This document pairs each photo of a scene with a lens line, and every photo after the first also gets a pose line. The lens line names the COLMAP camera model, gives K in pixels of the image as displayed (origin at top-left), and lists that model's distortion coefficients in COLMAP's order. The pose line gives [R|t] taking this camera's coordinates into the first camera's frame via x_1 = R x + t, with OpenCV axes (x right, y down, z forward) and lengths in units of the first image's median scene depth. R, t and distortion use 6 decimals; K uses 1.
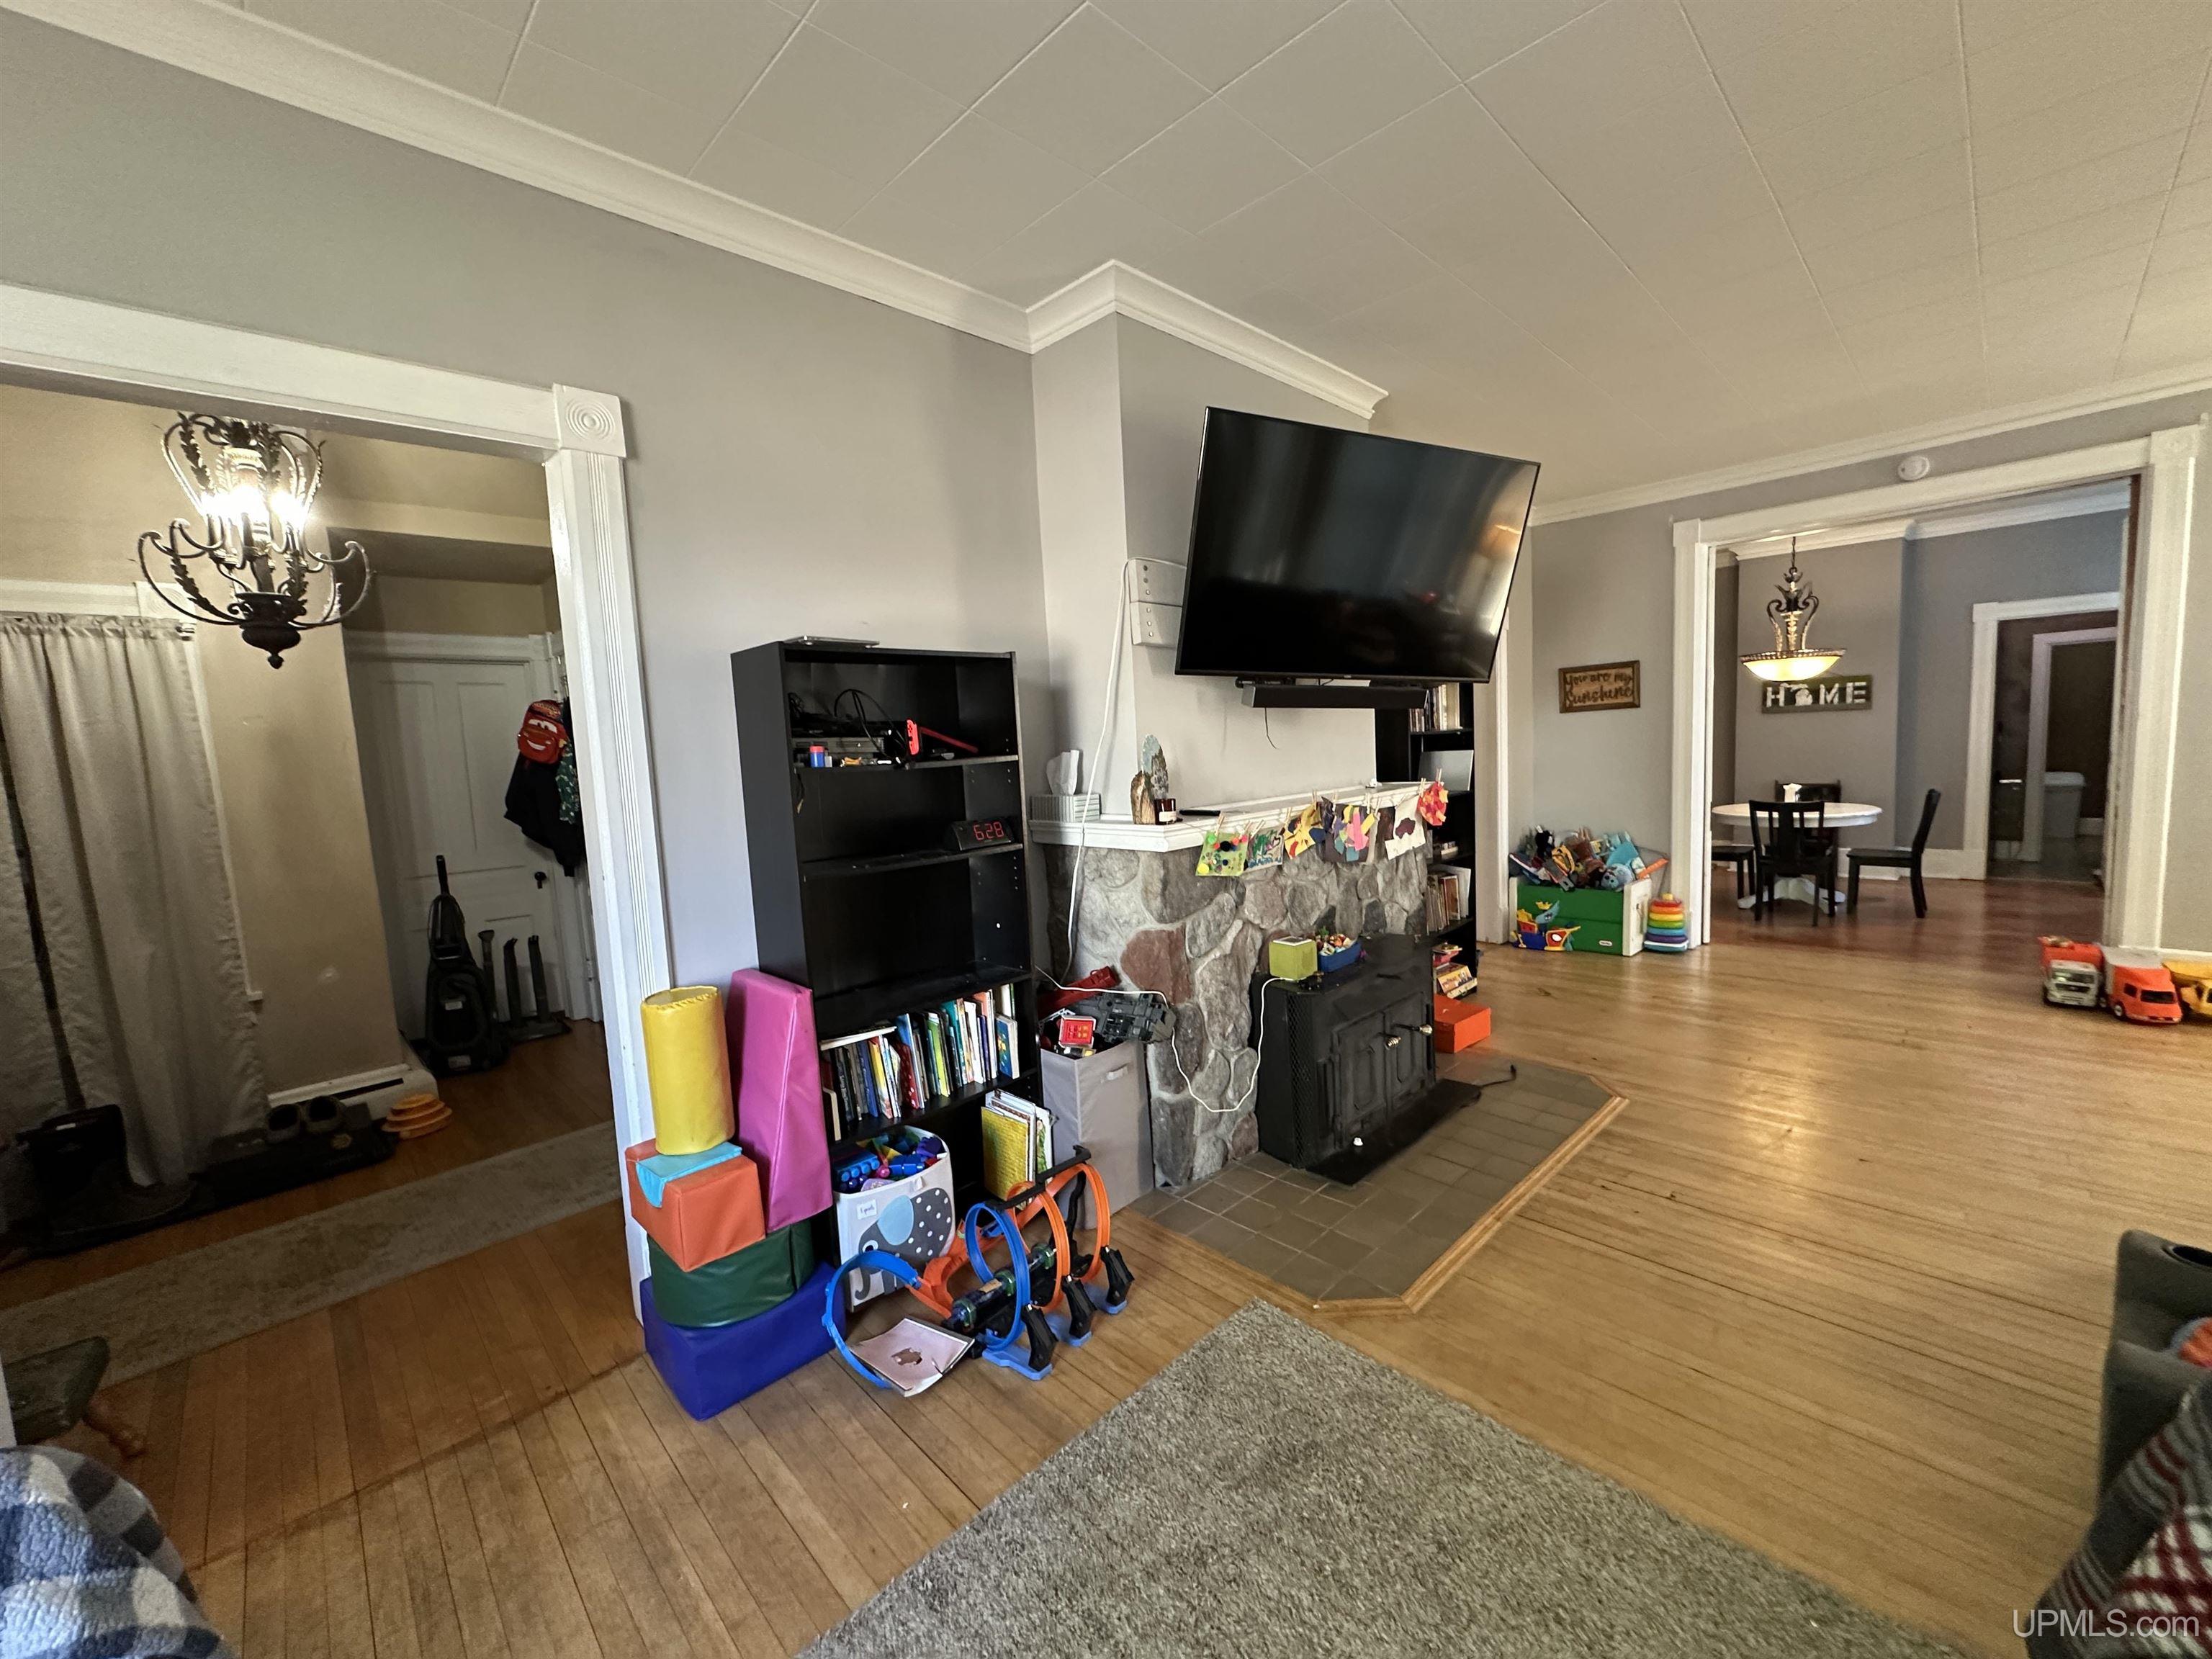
lens RADIAL K [[882.9, 0, 1106.3], [0, 882.9, 827.2], [0, 0, 1]] dist [-0.003672, 0.000289]
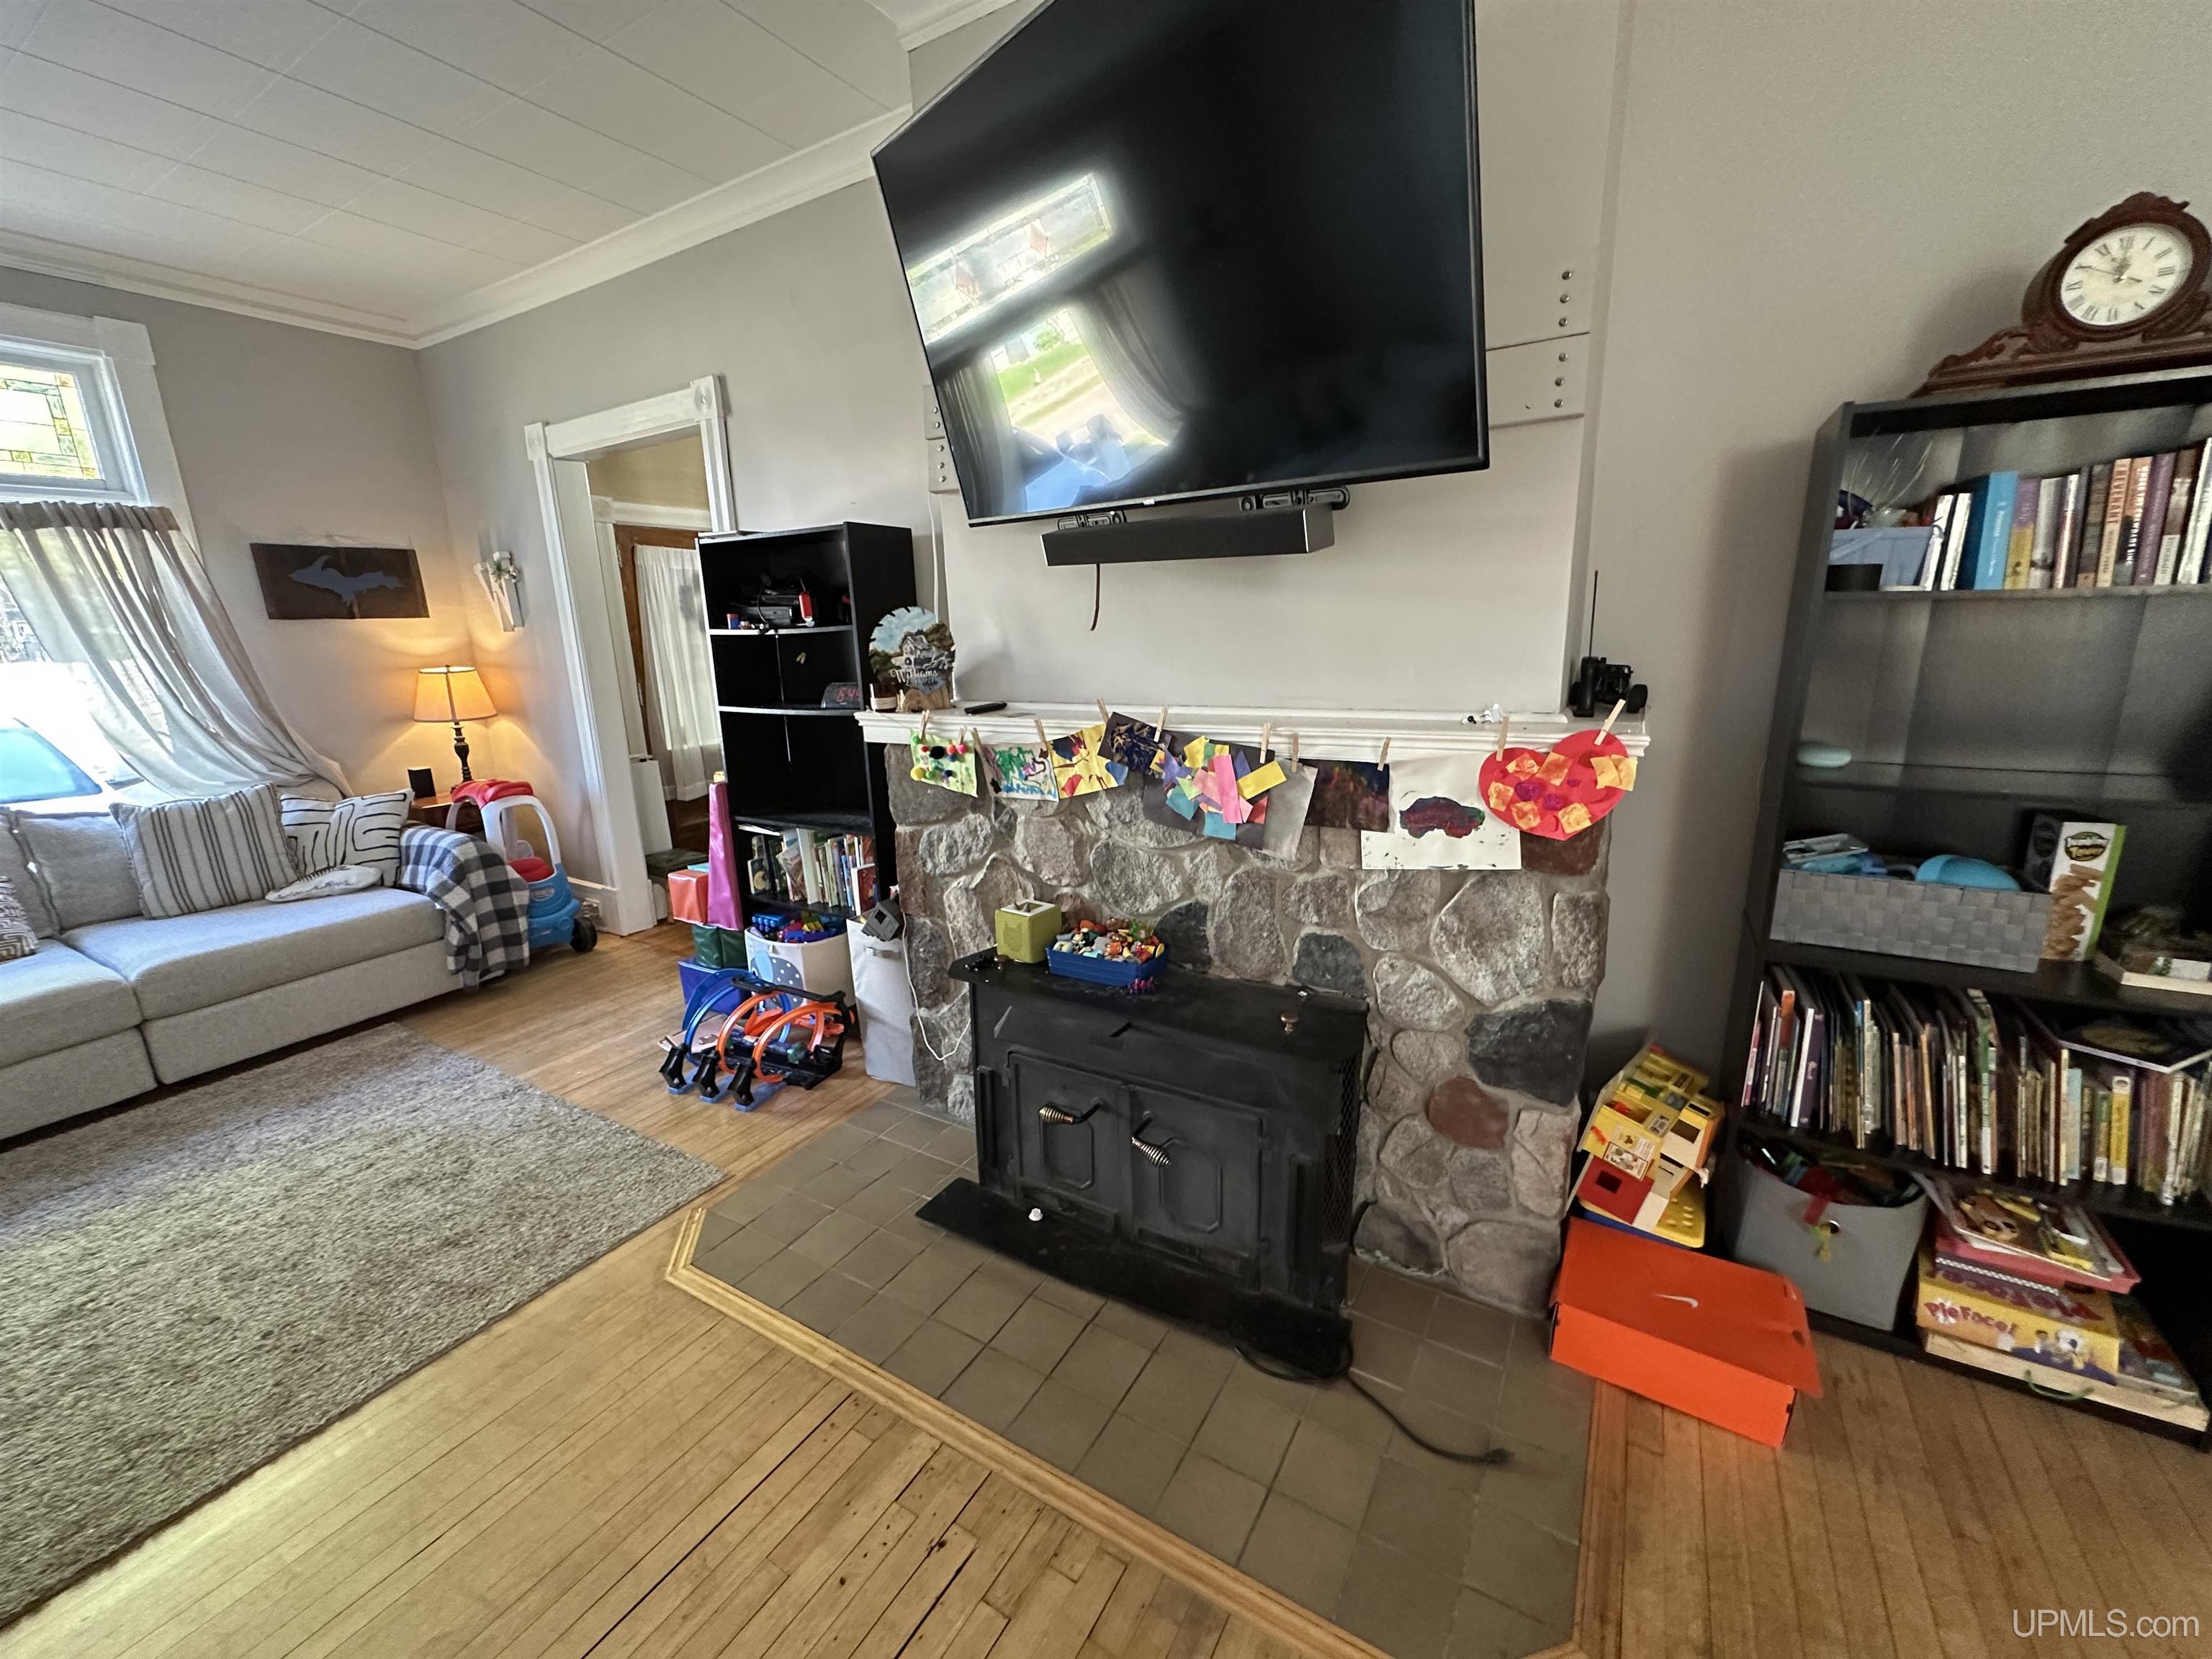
lens RADIAL K [[882.9, 0, 1108.3], [0, 882.9, 832.5], [0, 0, 1]] dist [-0.003672, 0.000289]
pose [[0.265480, 0.262838, -0.927597, 0.711139], [-0.078758, 0.964818, 0.250844, -0.091890], [0.960894, 0.006462, 0.276841, 0.707504]]
